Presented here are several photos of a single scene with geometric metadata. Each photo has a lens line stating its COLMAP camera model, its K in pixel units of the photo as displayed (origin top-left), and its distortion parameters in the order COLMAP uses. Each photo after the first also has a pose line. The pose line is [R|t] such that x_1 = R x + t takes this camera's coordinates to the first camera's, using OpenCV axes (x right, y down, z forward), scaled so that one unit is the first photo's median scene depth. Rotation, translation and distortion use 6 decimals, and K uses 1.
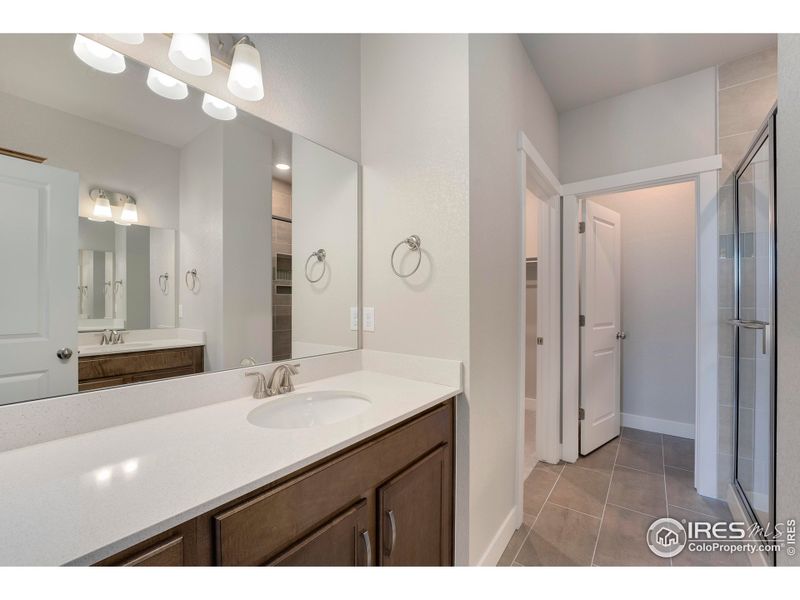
lens RADIAL K [[332.1, 0, 402.6], [0, 332.1, 304.7], [0, 0, 1]] dist [-0.000520, 0.000001]
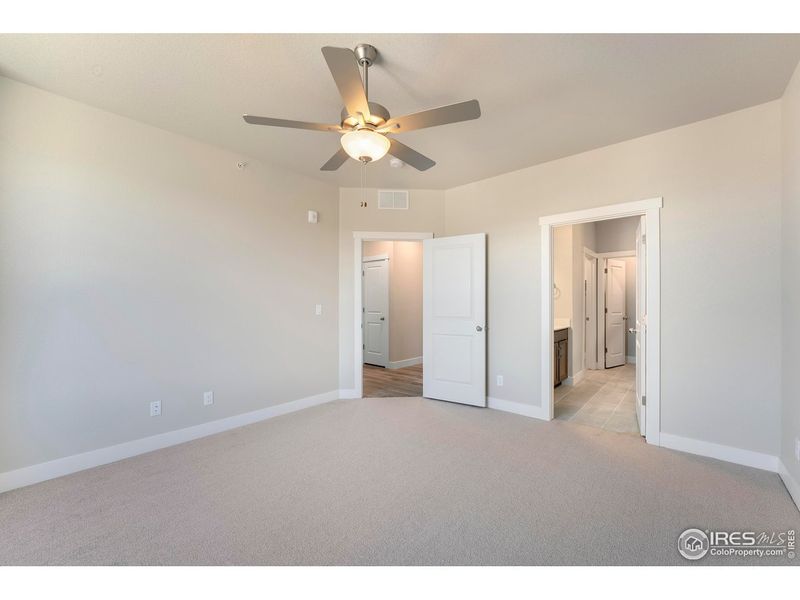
lens RADIAL K [[332.1, 0, 399.3], [0, 332.1, 303.2], [0, 0, 1]] dist [-0.000520, 0.000001]
pose [[0.996817, 0.002556, -0.079677, -0.759219], [-0.003120, 0.999971, -0.006948, 0.018498], [0.079657, 0.007175, 0.996797, -1.515060]]
